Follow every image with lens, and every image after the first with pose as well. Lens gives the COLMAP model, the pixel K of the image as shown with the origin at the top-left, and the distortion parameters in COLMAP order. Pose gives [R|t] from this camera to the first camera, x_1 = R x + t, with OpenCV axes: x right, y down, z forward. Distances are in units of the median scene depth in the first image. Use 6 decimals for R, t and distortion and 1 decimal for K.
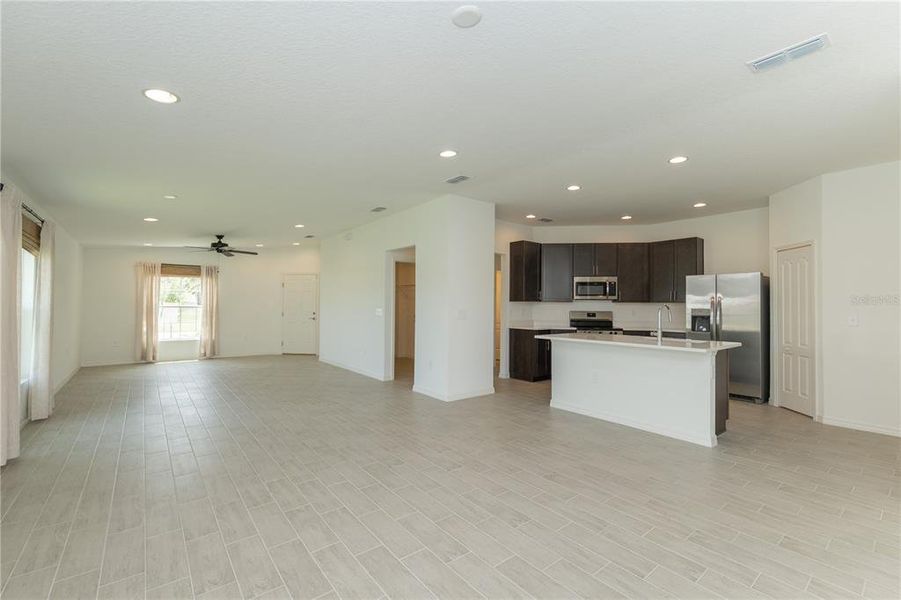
lens RADIAL K [[394.6, 0, 446.0], [0, 394.6, 299.7], [0, 0, 1]] dist [0.000350, 0.001347]
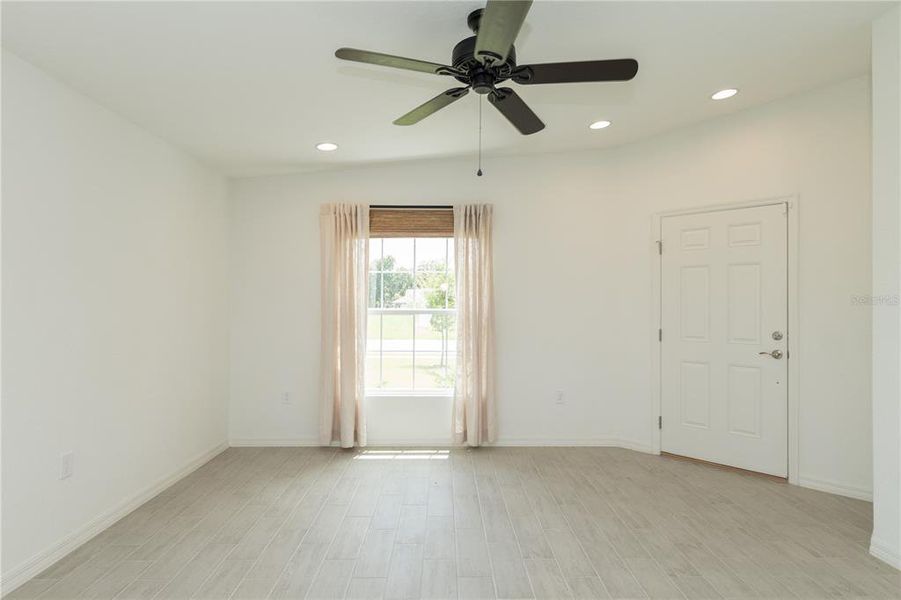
lens RADIAL K [[394.6, 0, 448.8], [0, 394.6, 298.2], [0, 0, 1]] dist [0.000350, 0.001347]
pose [[0.806998, -0.000806, -0.590554, -0.364911], [0.012089, 0.999812, 0.015155, -0.001377], [0.590431, -0.019370, 0.806856, 0.629981]]
